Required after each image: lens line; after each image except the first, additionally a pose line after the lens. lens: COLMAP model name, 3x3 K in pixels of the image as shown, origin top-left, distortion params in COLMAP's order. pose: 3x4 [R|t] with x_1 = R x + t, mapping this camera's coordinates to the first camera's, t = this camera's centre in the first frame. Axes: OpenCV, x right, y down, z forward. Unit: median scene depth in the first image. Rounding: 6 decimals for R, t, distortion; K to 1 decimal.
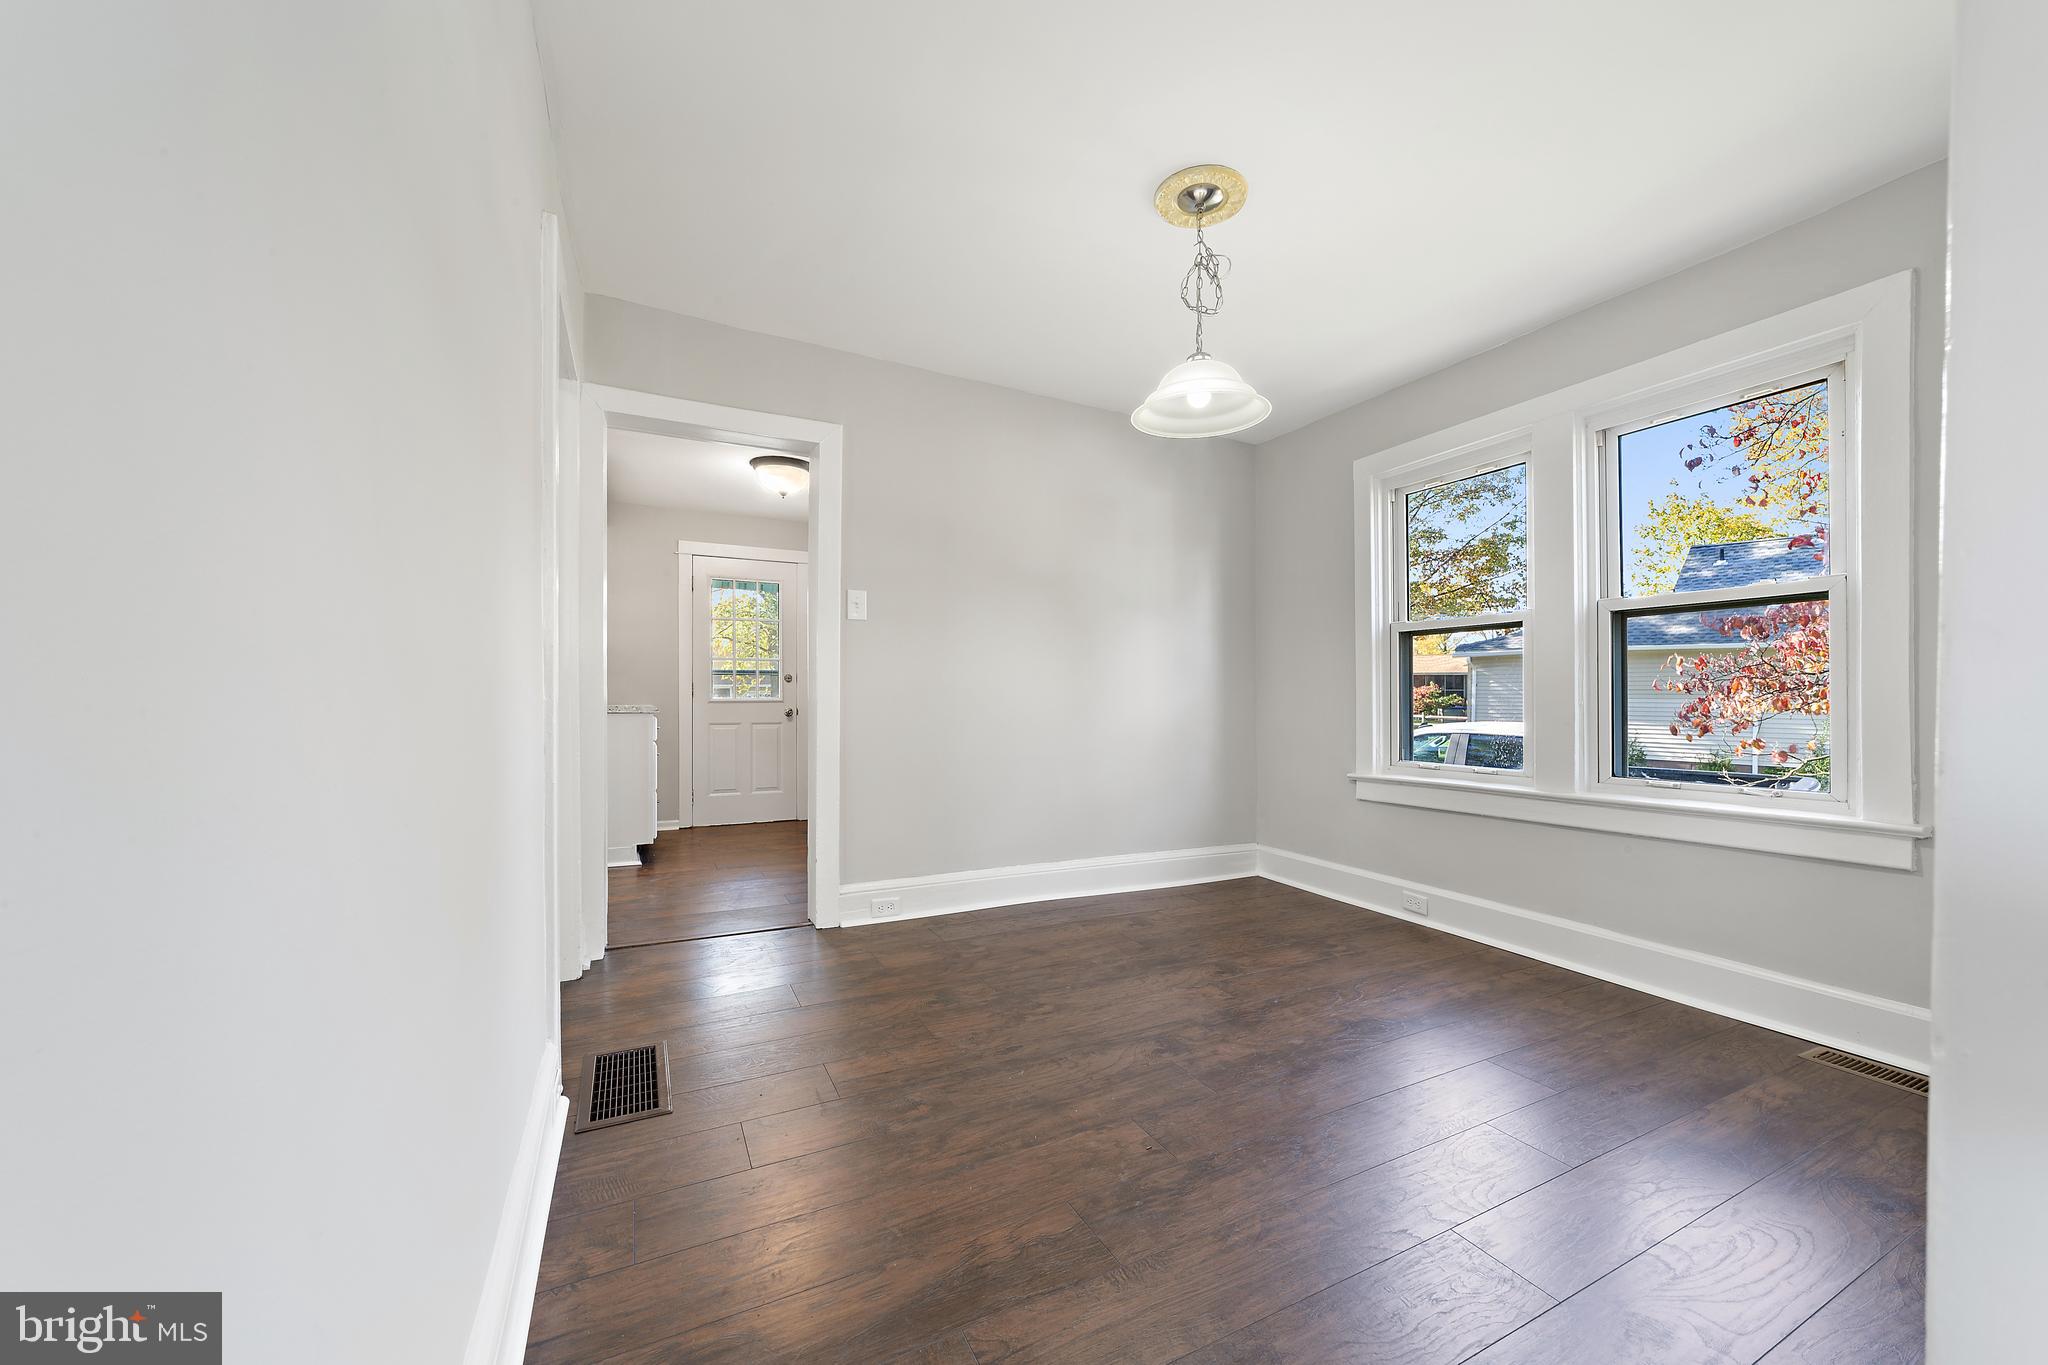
lens RADIAL K [[785.3, 0, 1025.0], [0, 785.3, 697.1], [0, 0, 1]] dist [-0.010321, 0.002646]
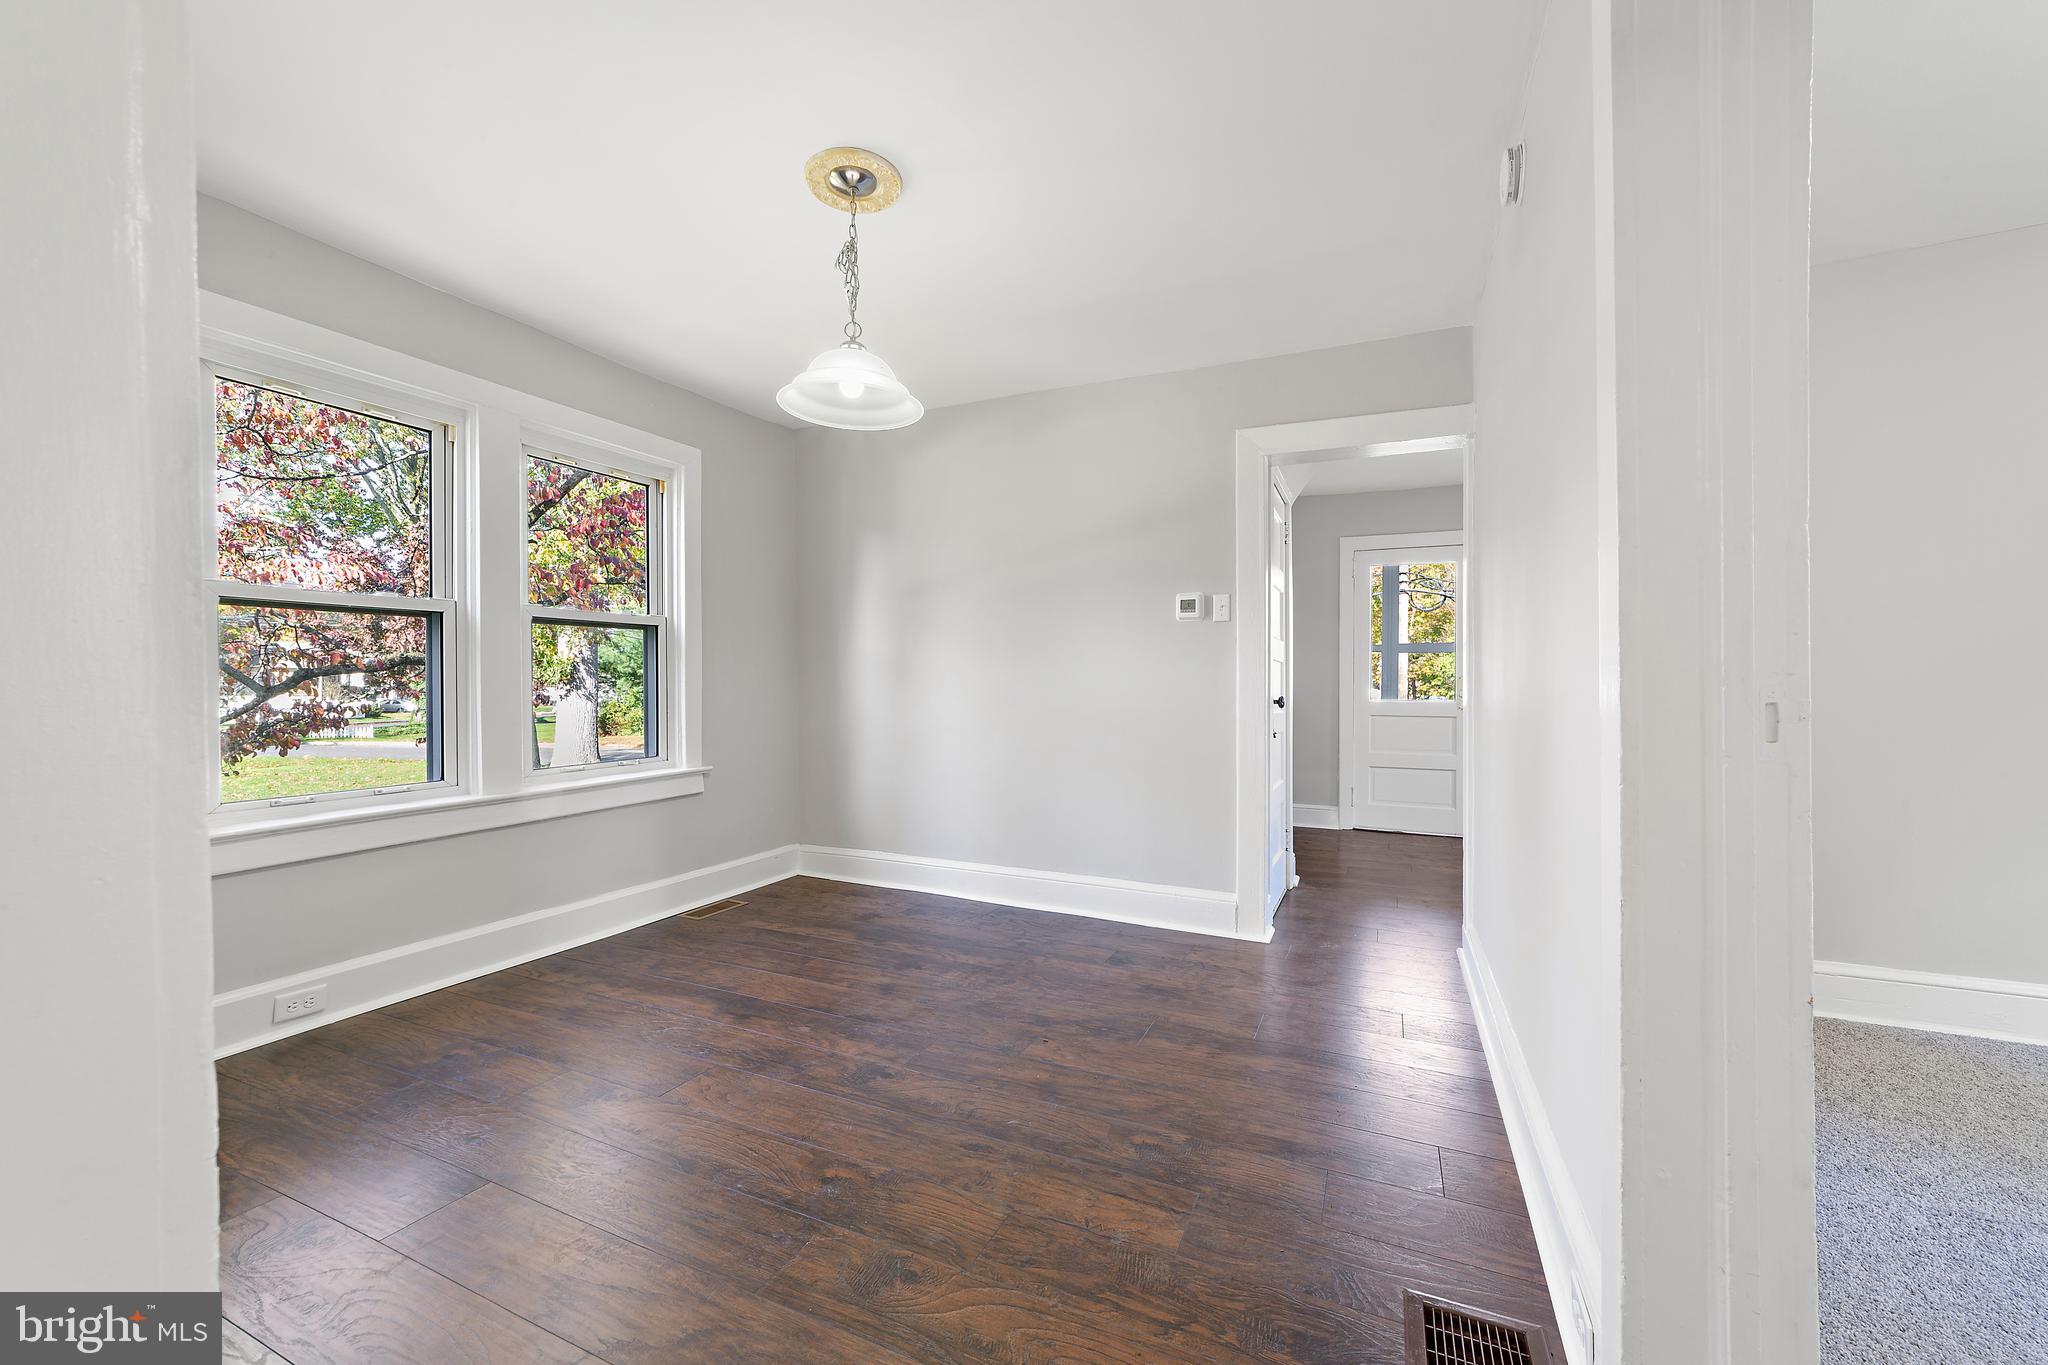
lens RADIAL K [[785.3, 0, 1028.4], [0, 785.3, 682.8], [0, 0, 1]] dist [-0.010321, 0.002646]
pose [[-0.629845, 0.003225, 0.776714, -0.534244], [0.001750, 0.999995, -0.002733, -0.017247], [-0.776719, -0.000362, -0.629847, 1.158469]]
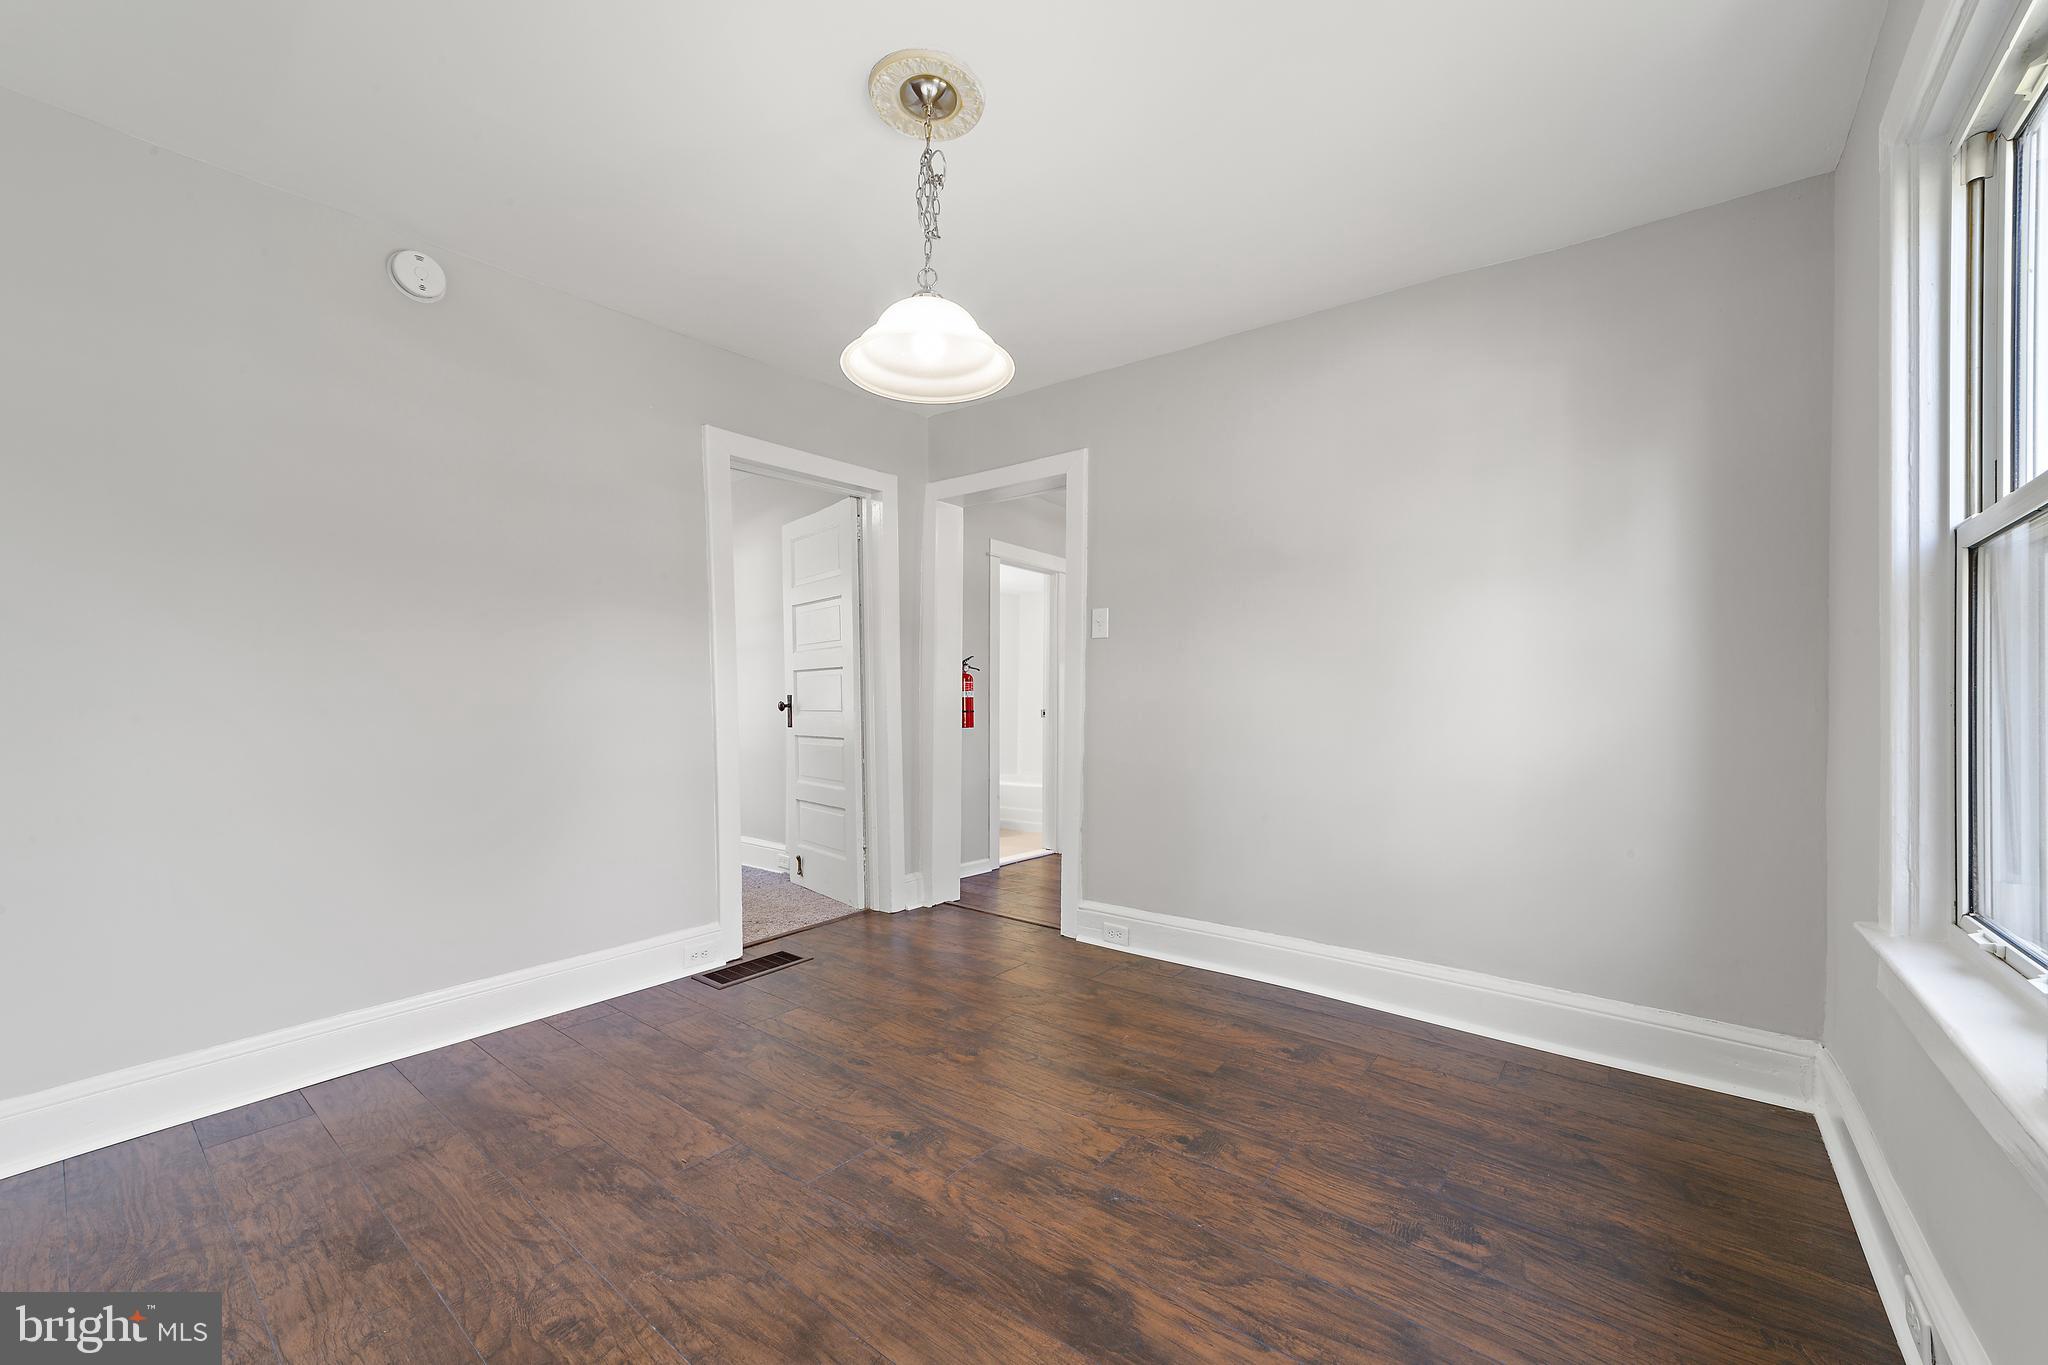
lens RADIAL K [[785.3, 0, 1036.0], [0, 785.3, 714.9], [0, 0, 1]] dist [-0.010321, 0.002646]
pose [[0.427266, 0.011787, -0.904049, 0.796866], [-0.002798, 0.999927, 0.011715, -0.015390], [0.904122, -0.002476, 0.427268, 0.610352]]
